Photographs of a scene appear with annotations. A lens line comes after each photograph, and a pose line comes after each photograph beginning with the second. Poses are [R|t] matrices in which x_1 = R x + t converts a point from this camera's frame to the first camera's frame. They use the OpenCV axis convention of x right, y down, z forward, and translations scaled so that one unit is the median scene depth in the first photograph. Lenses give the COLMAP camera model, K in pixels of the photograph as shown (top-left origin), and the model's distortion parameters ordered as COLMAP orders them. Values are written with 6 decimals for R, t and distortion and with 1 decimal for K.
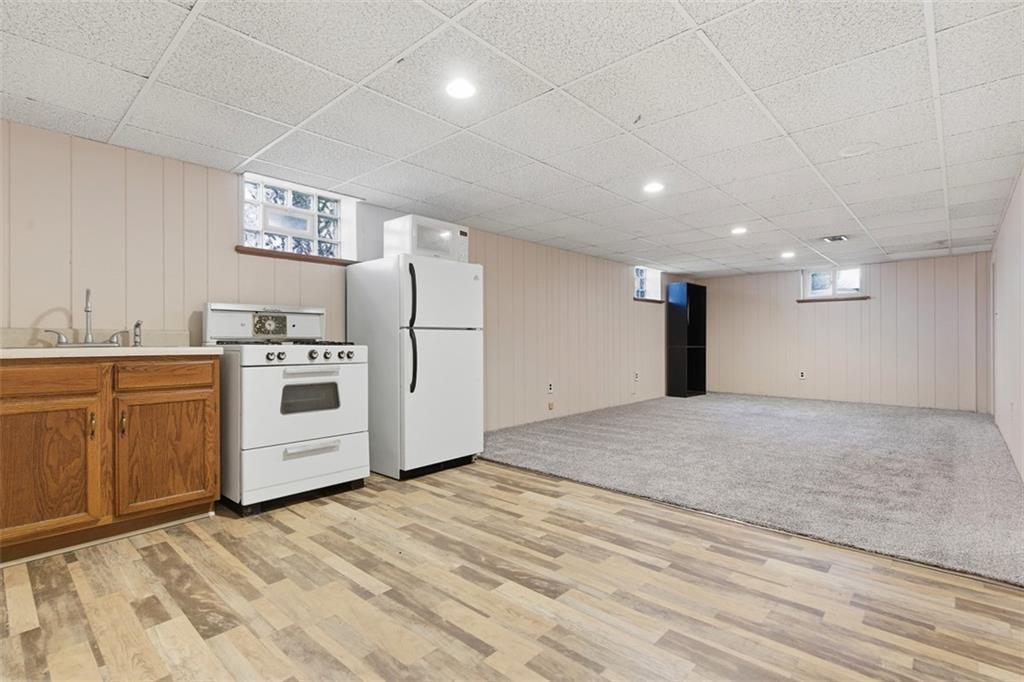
lens RADIAL K [[486.0, 0, 512.0], [0, 486.0, 341.0], [0, 0, 1]] dist [-0.016317, 0.000648]
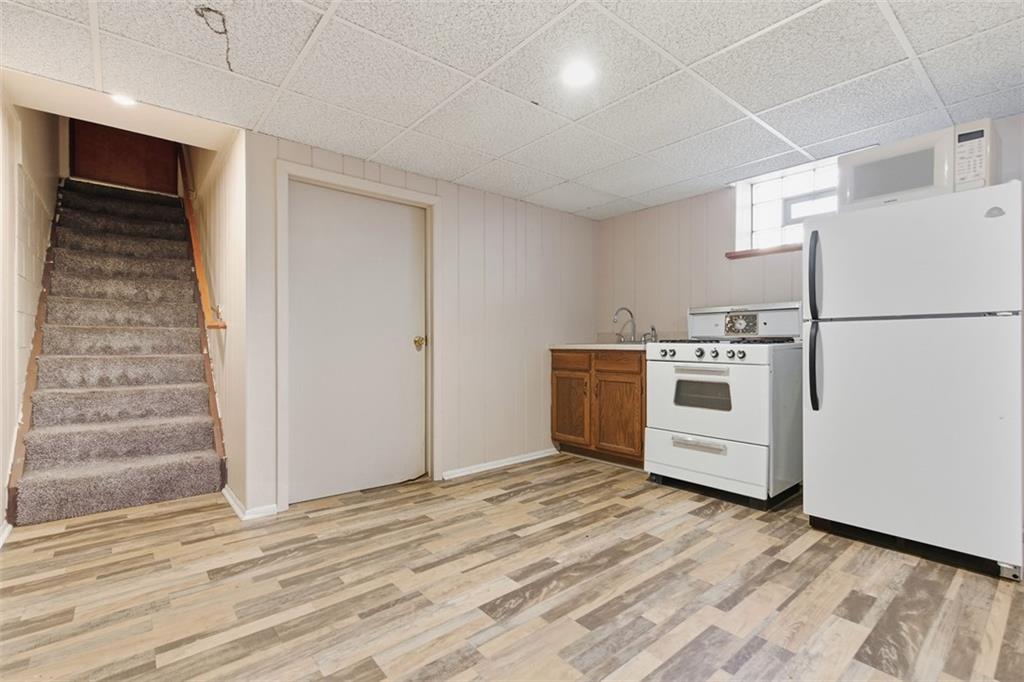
lens RADIAL K [[469.0, 0, 522.3], [0, 469.0, 337.9], [0, 0, 1]] dist [0.045041, 0.000264]
pose [[-0.119385, -0.007474, -0.992820, 0.651487], [0.002688, 0.999966, -0.007851, 0.003790], [0.992844, -0.003606, -0.119360, 0.767294]]
